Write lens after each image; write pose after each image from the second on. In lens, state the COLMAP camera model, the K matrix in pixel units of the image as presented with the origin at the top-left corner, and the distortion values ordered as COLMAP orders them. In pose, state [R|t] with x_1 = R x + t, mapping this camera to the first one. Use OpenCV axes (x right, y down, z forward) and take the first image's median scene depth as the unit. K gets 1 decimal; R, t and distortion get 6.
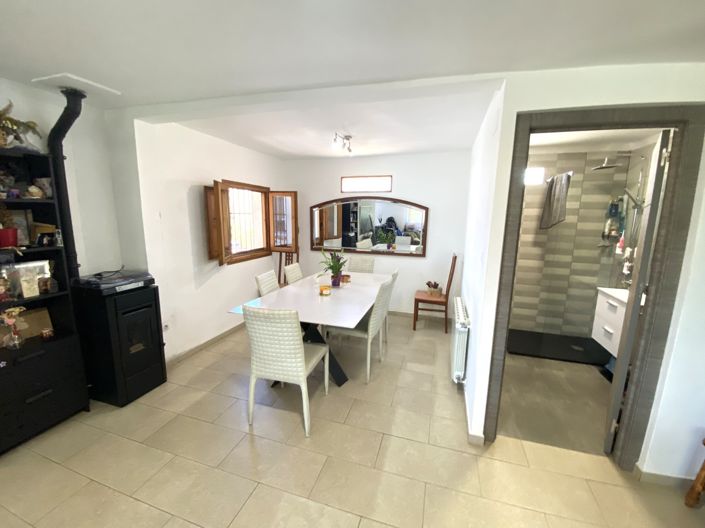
lens RADIAL K [[293.3, 0, 349.7], [0, 293.3, 265.0], [0, 0, 1]] dist [0.032070, -0.028249]
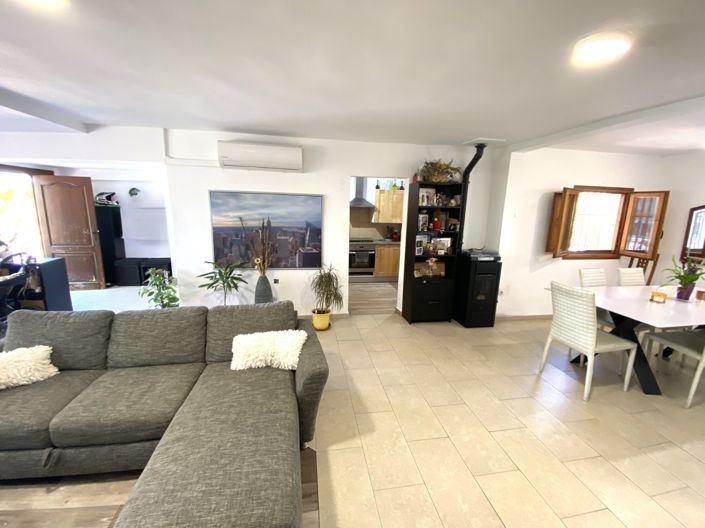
lens RADIAL K [[285.6, 0, 351.7], [0, 285.6, 265.3], [0, 0, 1]] dist [0.031353, -0.025685]
pose [[0.452601, 0.170947, -0.875174, 0.292368], [-0.165503, 0.980504, 0.105930, 0.056662], [0.876220, 0.096900, 0.472070, -0.362375]]
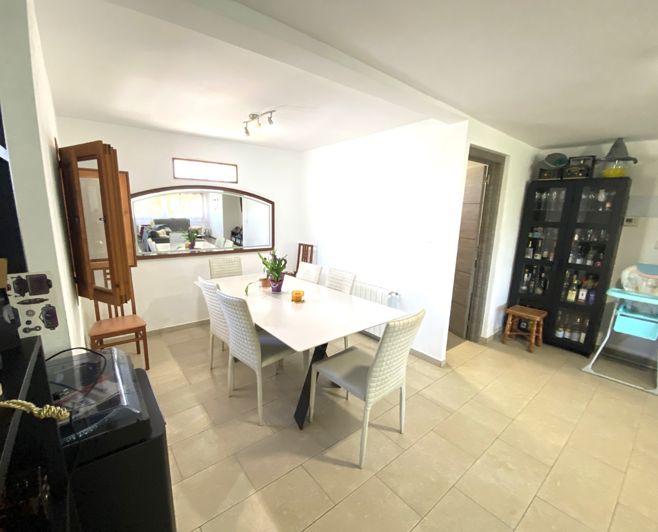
lens RADIAL K [[281.1, 0, 329.0], [0, 281.1, 266.0], [0, 0, 1]] dist [0.000178, 0.000021]
pose [[0.577474, -0.159207, 0.800735, -0.788133], [0.124382, 0.986509, 0.106442, -0.099103], [-0.806878, 0.038129, 0.589486, 0.497150]]
